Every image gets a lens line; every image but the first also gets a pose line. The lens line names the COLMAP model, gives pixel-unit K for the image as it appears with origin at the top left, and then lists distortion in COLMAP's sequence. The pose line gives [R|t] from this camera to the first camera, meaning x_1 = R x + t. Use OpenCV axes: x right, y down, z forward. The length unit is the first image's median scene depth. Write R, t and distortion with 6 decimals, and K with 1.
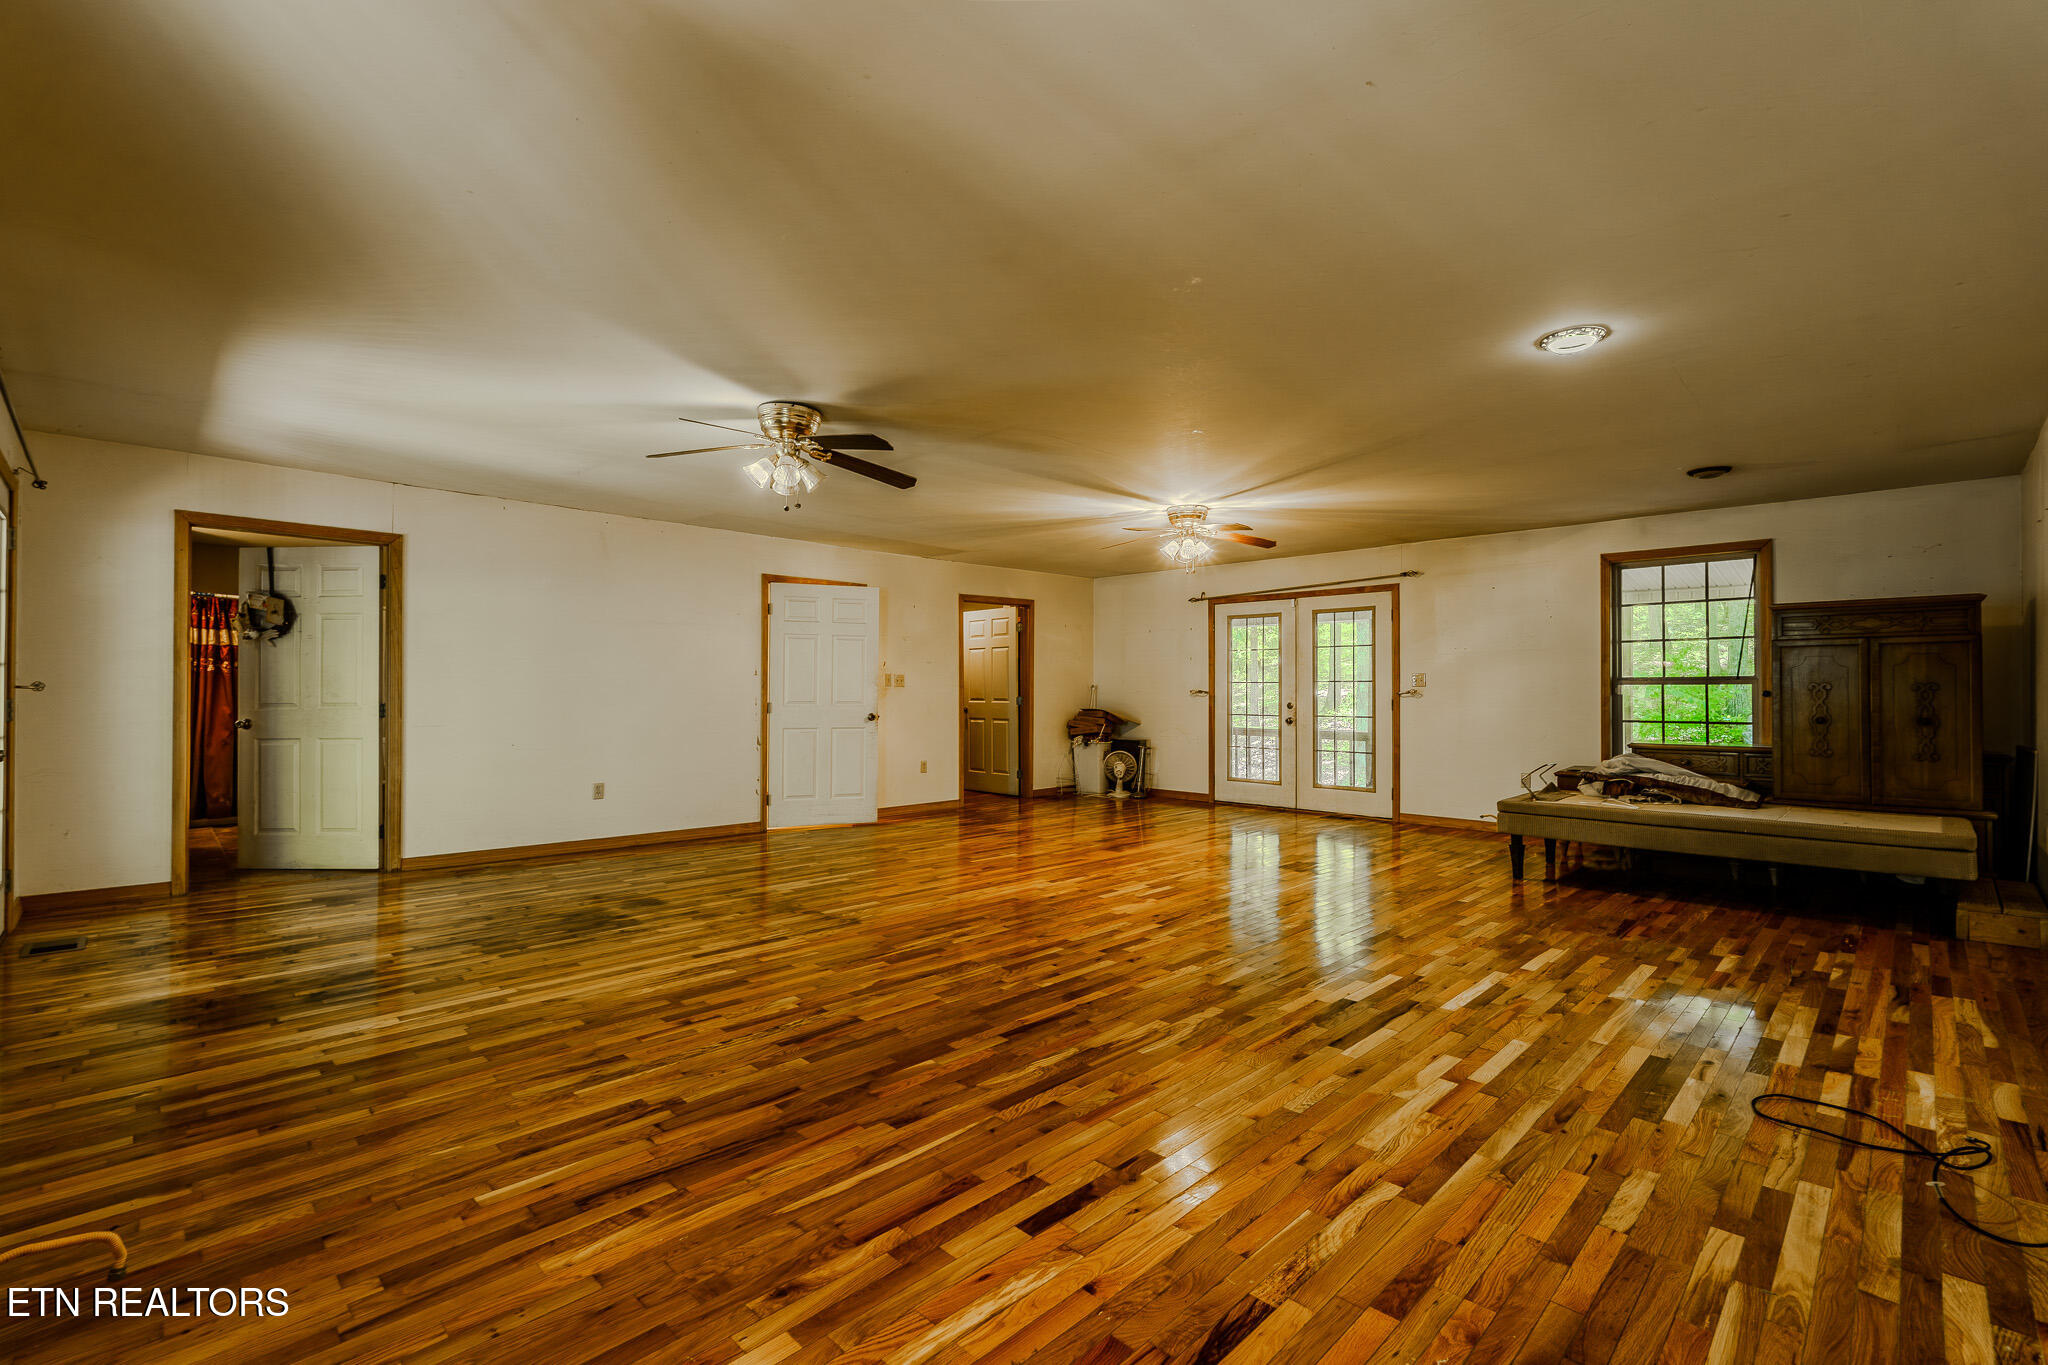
lens RADIAL K [[910.0, 0, 1018.7], [0, 910.0, 682.1], [0, 0, 1]] dist [-0.000866, 0.000295]
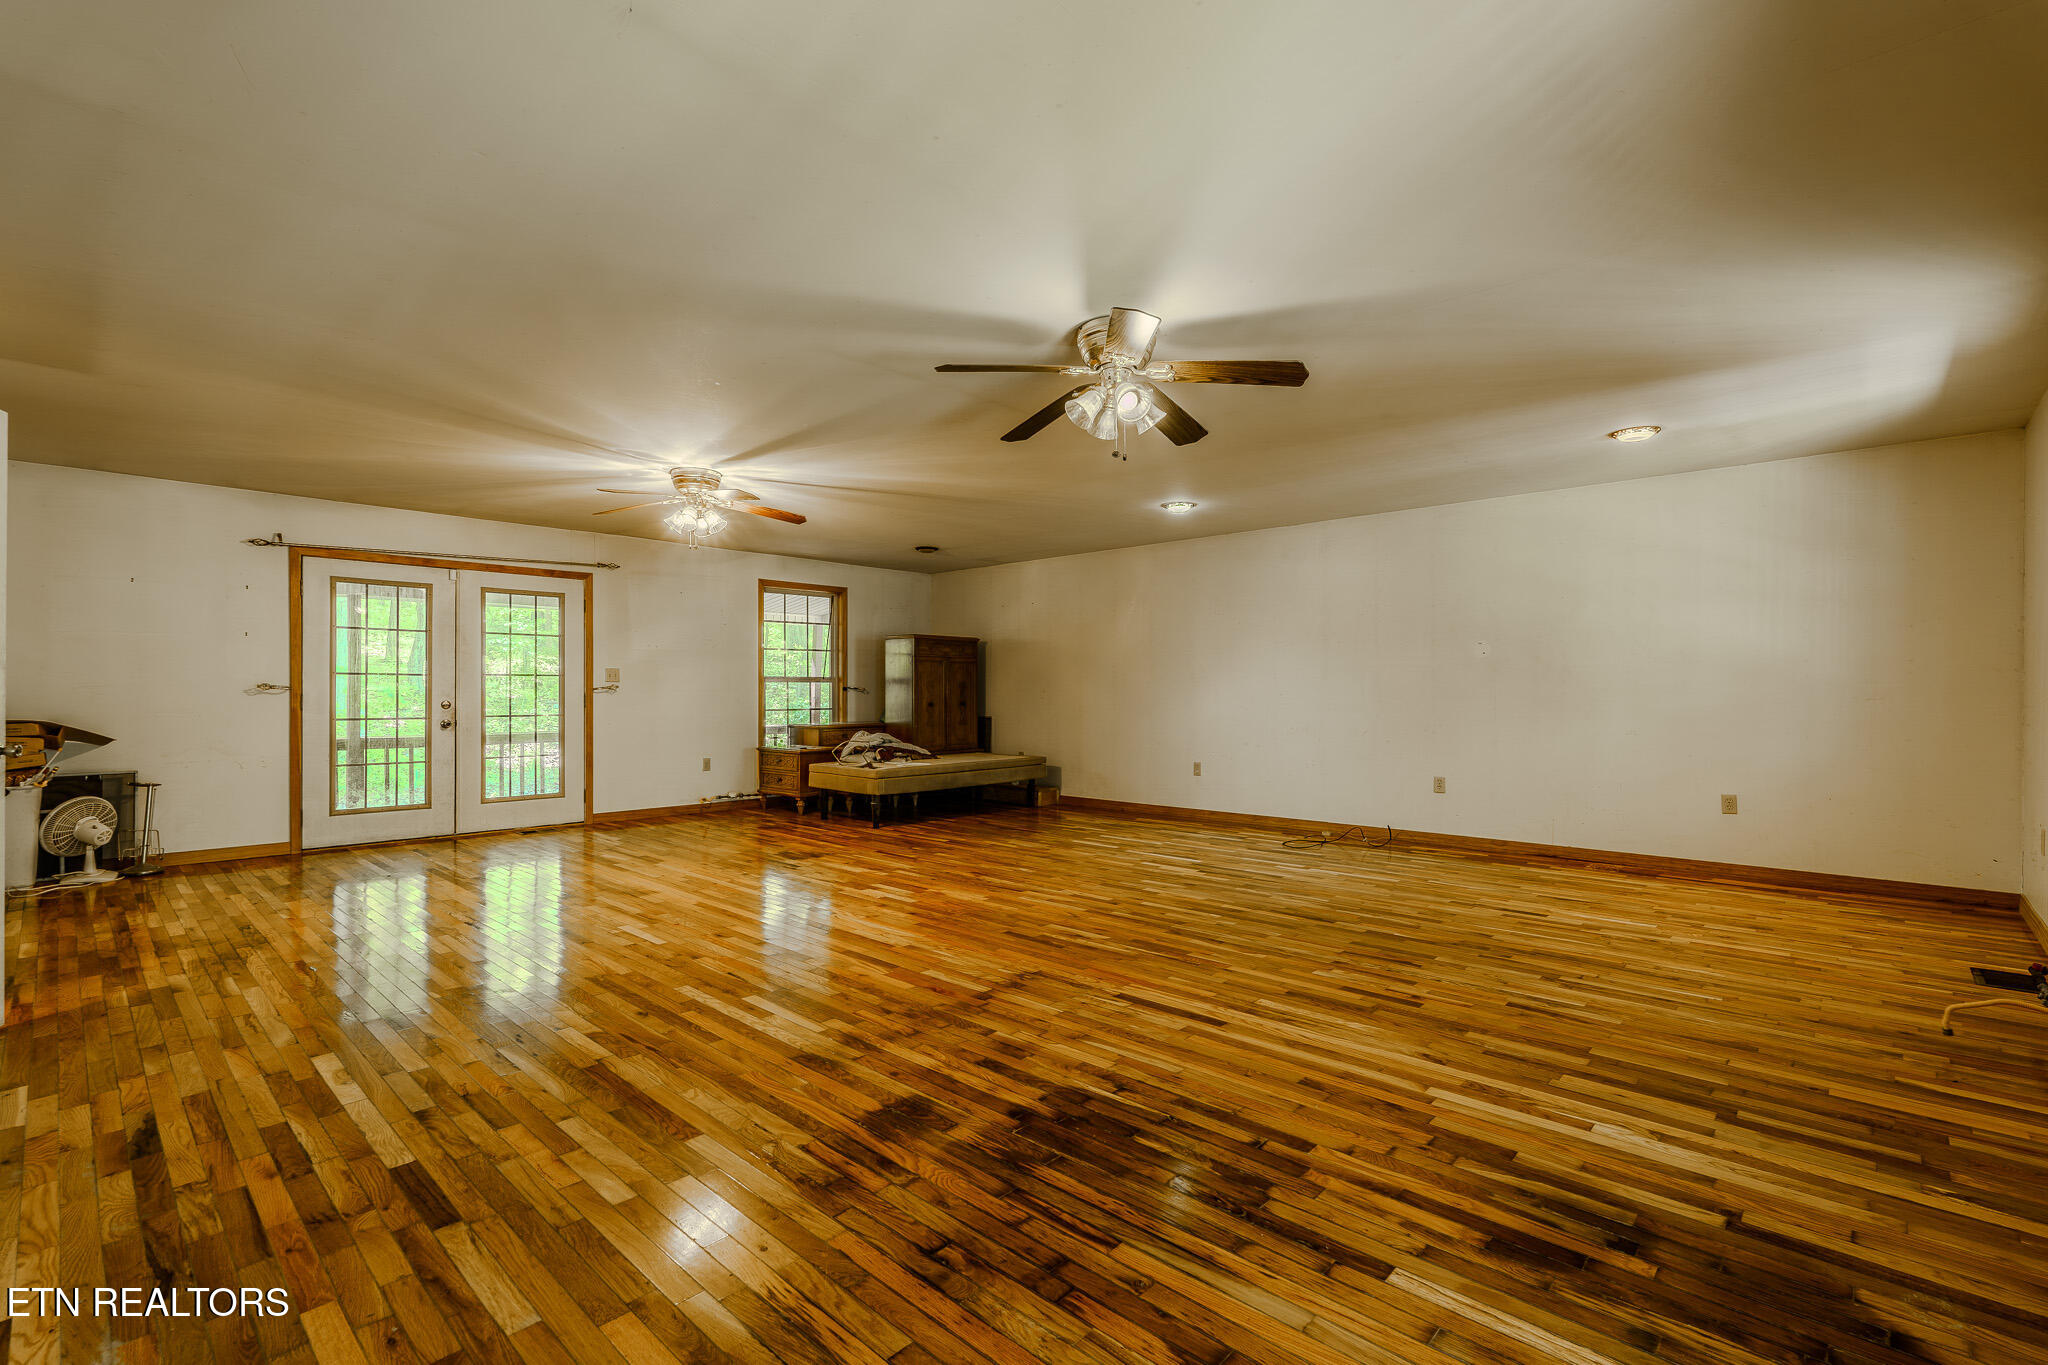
lens RADIAL K [[910.0, 0, 1018.4], [0, 910.0, 691.9], [0, 0, 1]] dist [-0.000866, 0.000295]
pose [[-0.034173, -0.003580, 0.999410, -0.693863], [-0.011815, 0.999925, 0.003177, 0.008990], [-0.999346, -0.011699, -0.034213, 0.739102]]
